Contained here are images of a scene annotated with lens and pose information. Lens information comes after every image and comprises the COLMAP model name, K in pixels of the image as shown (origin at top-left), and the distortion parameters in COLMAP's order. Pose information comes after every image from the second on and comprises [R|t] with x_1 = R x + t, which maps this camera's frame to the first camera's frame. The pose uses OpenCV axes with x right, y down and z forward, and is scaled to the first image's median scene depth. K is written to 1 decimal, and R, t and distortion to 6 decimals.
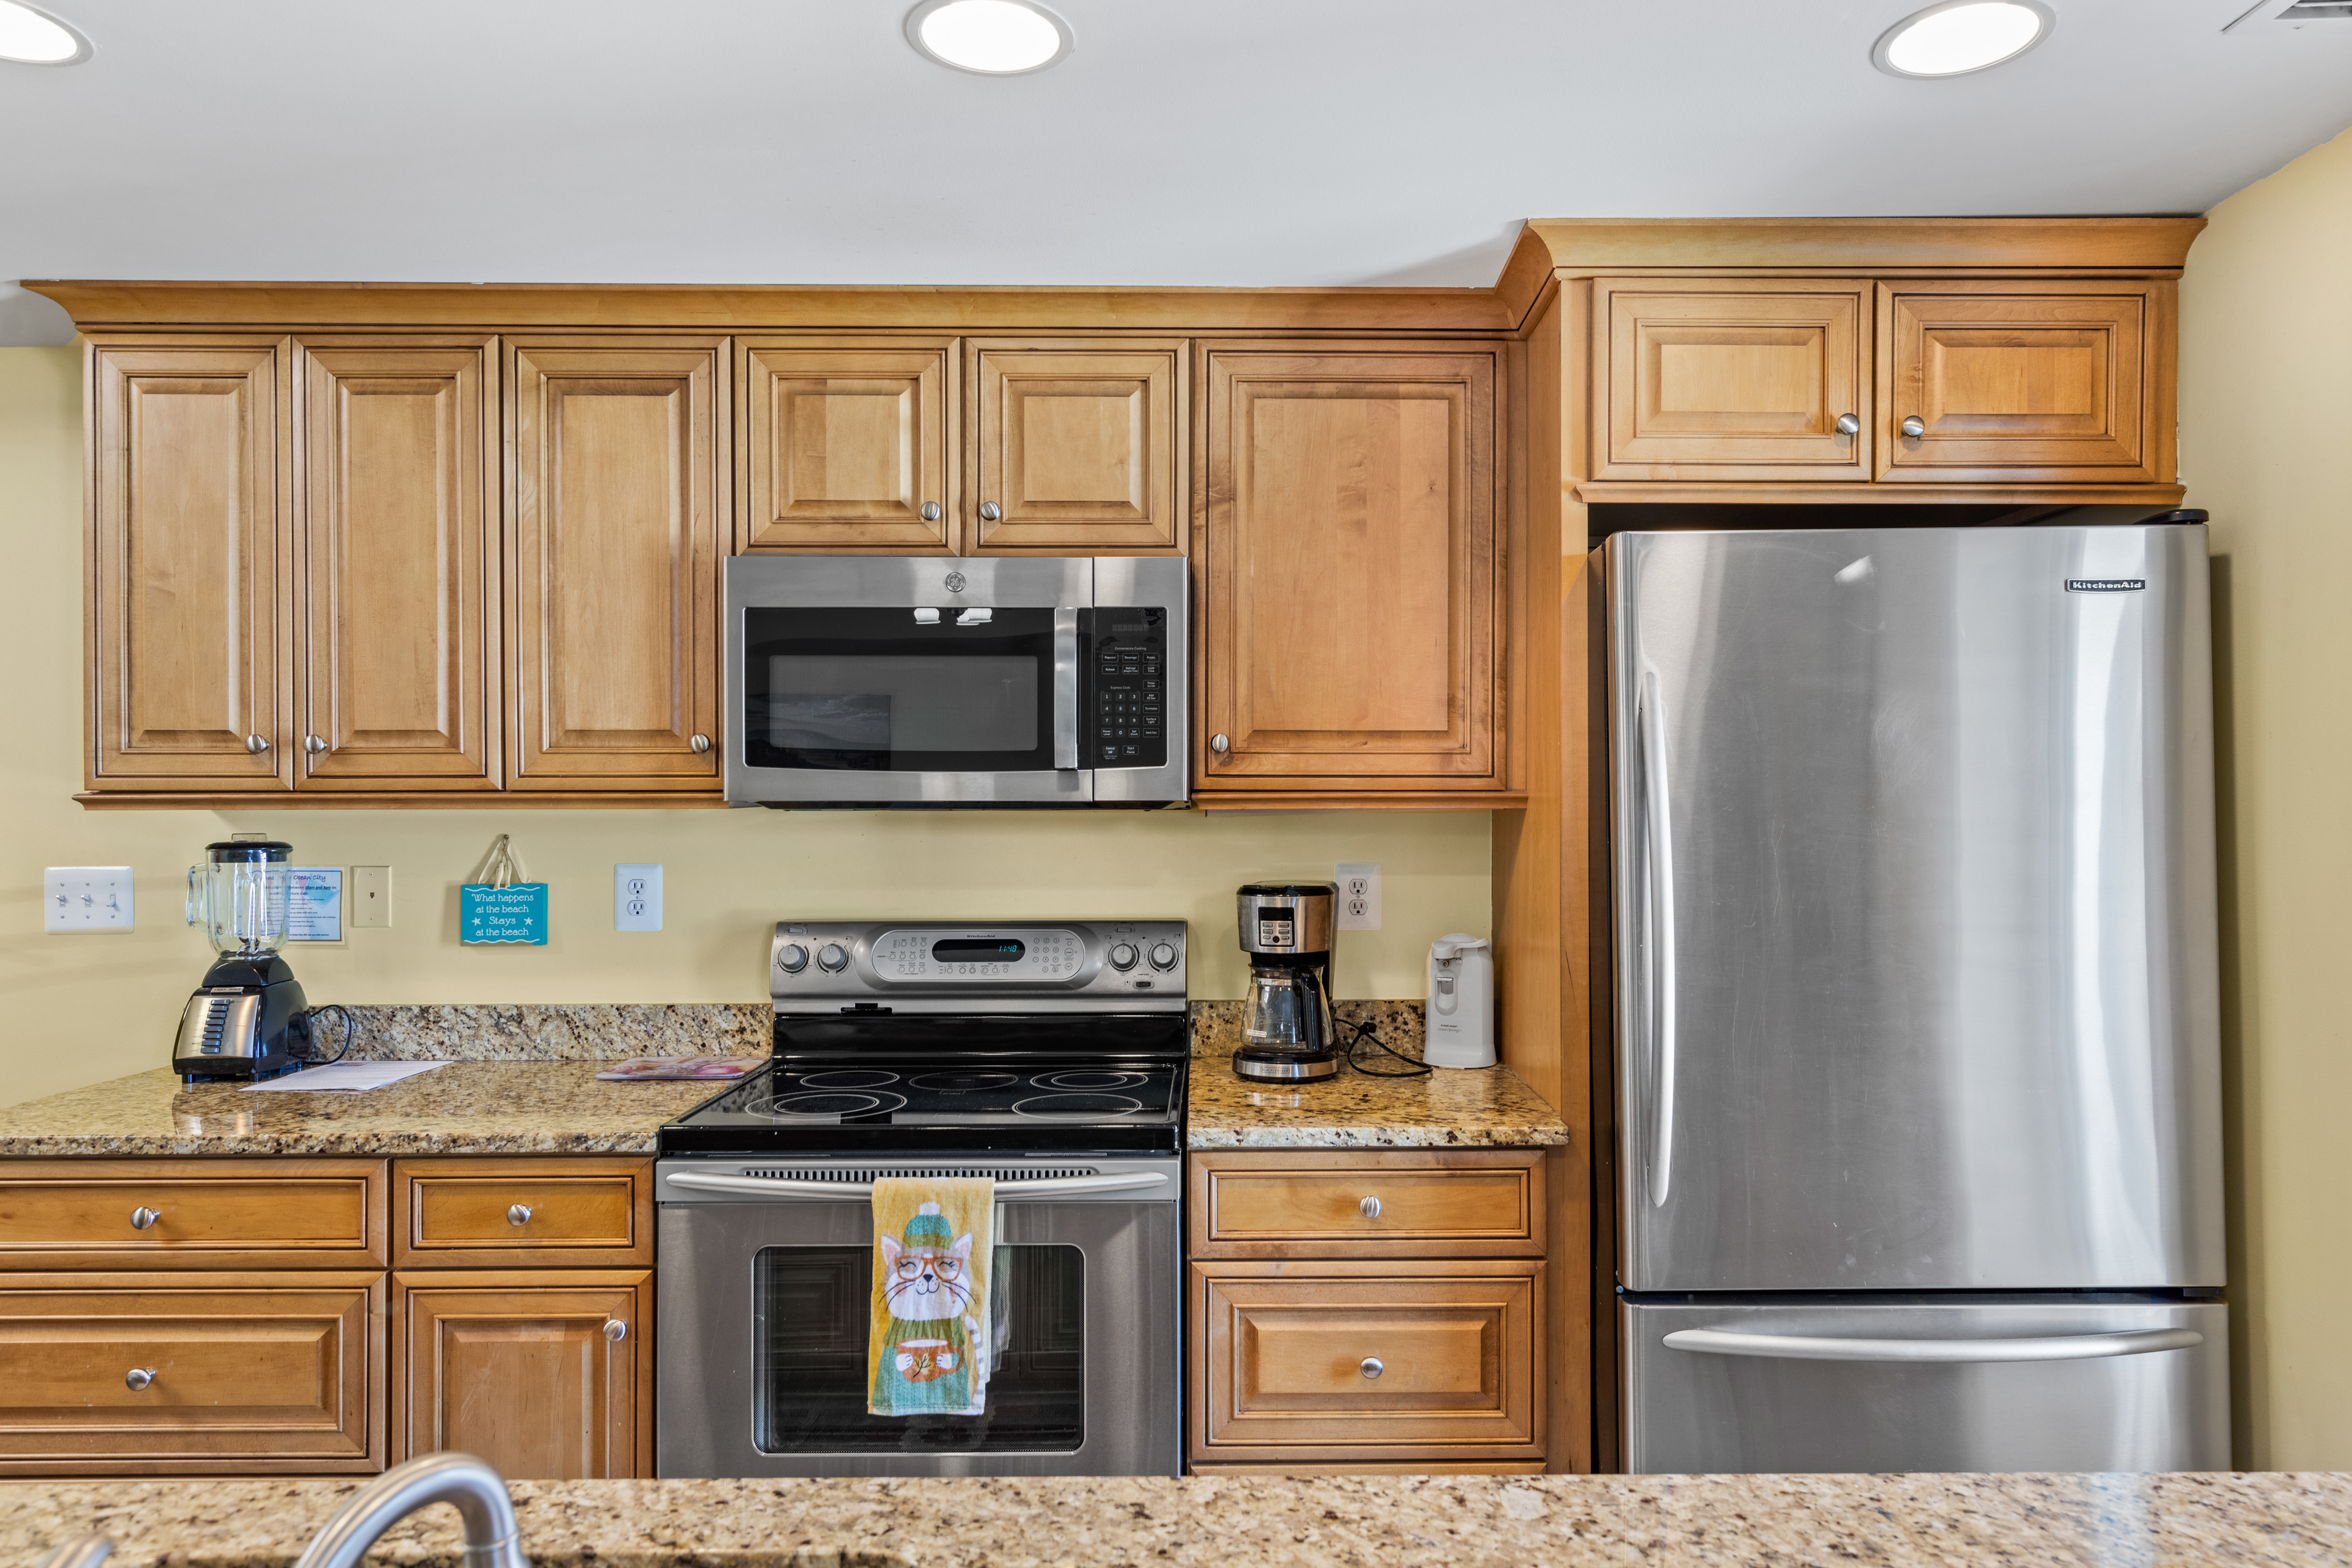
lens RADIAL K [[1513.9, 0, 1215.1], [0, 1513.9, 797.4], [0, 0, 1]] dist [0.009128, -0.002454]
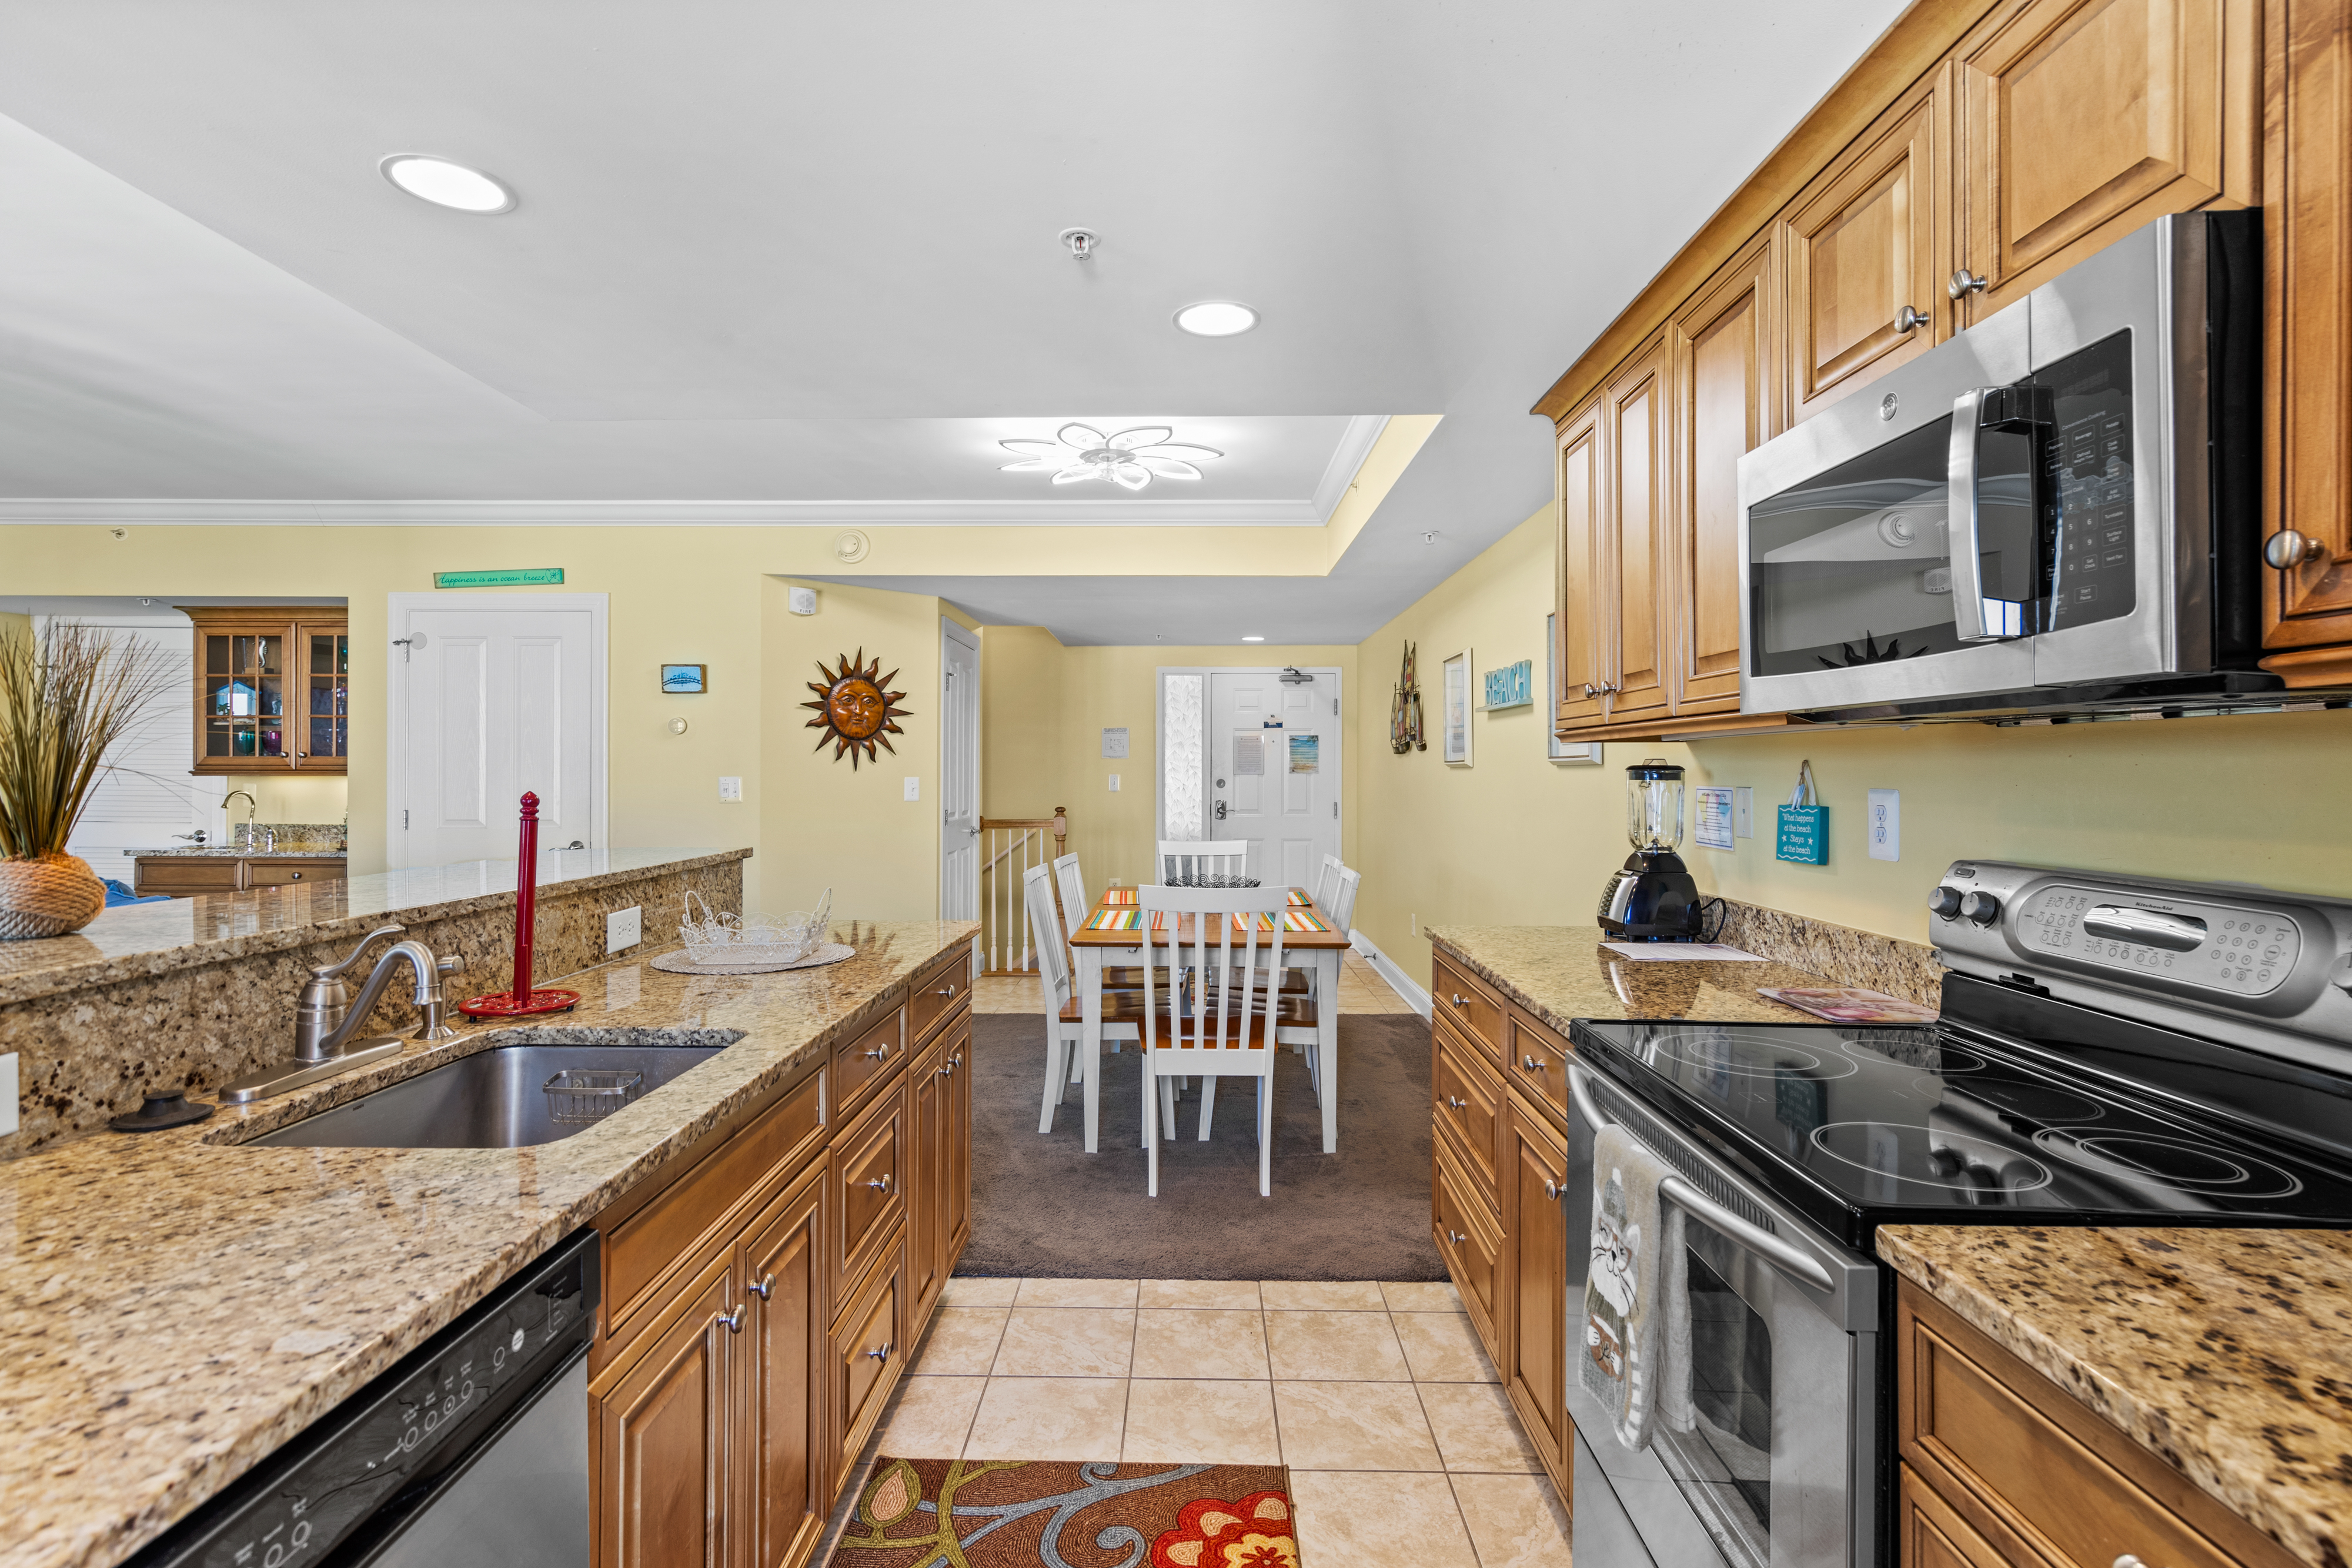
lens RADIAL K [[1101.7, 0, 1150.9], [0, 1101.7, 770.5], [0, 0, 1]] dist [0.001142, 0.000376]
pose [[-0.046804, 0.000550, -0.998904, 0.376980], [-0.000973, 0.999999, 0.000596, 0.036150], [0.998904, 0.000999, -0.046804, 0.645044]]
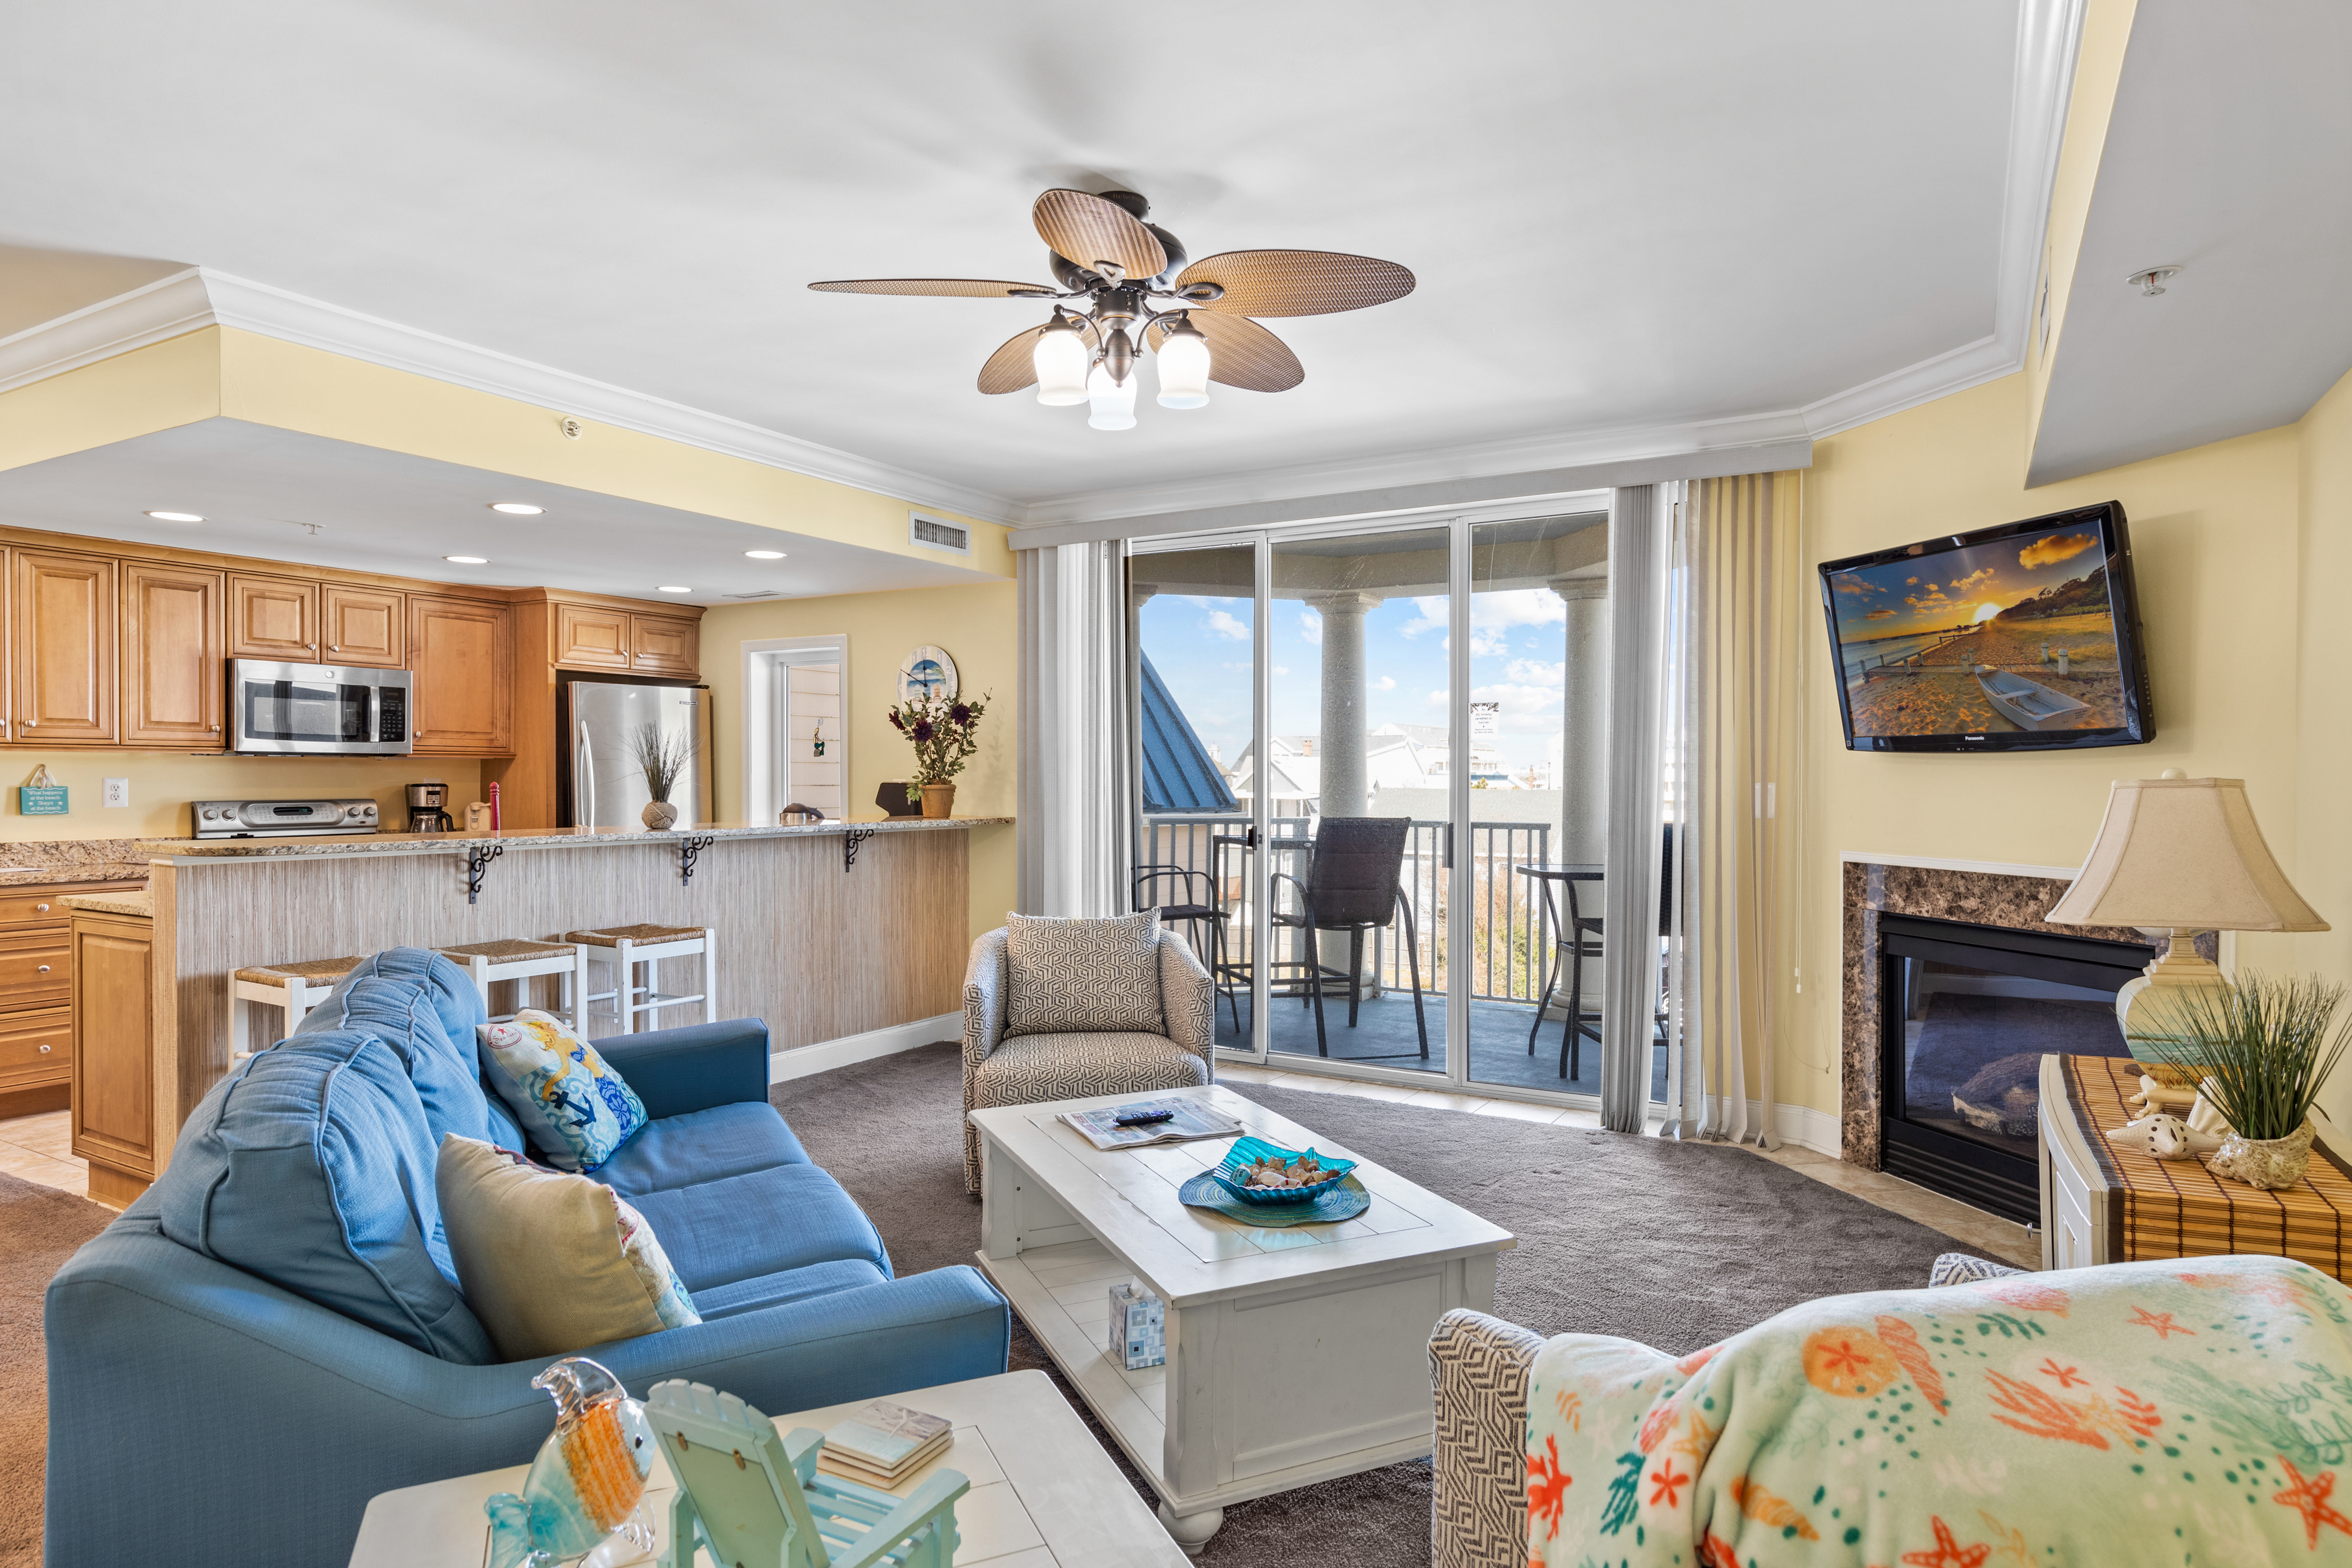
lens RADIAL K [[1358.4, 0, 1219.3], [0, 1358.4, 793.9], [0, 0, 1]] dist [-0.011328, 0.006952]
pose [[0.510386, -0.008177, 0.859906, -1.444134], [-0.006243, 0.999893, 0.013214, 0.034729], [-0.859923, -0.012112, 0.510281, -1.648811]]
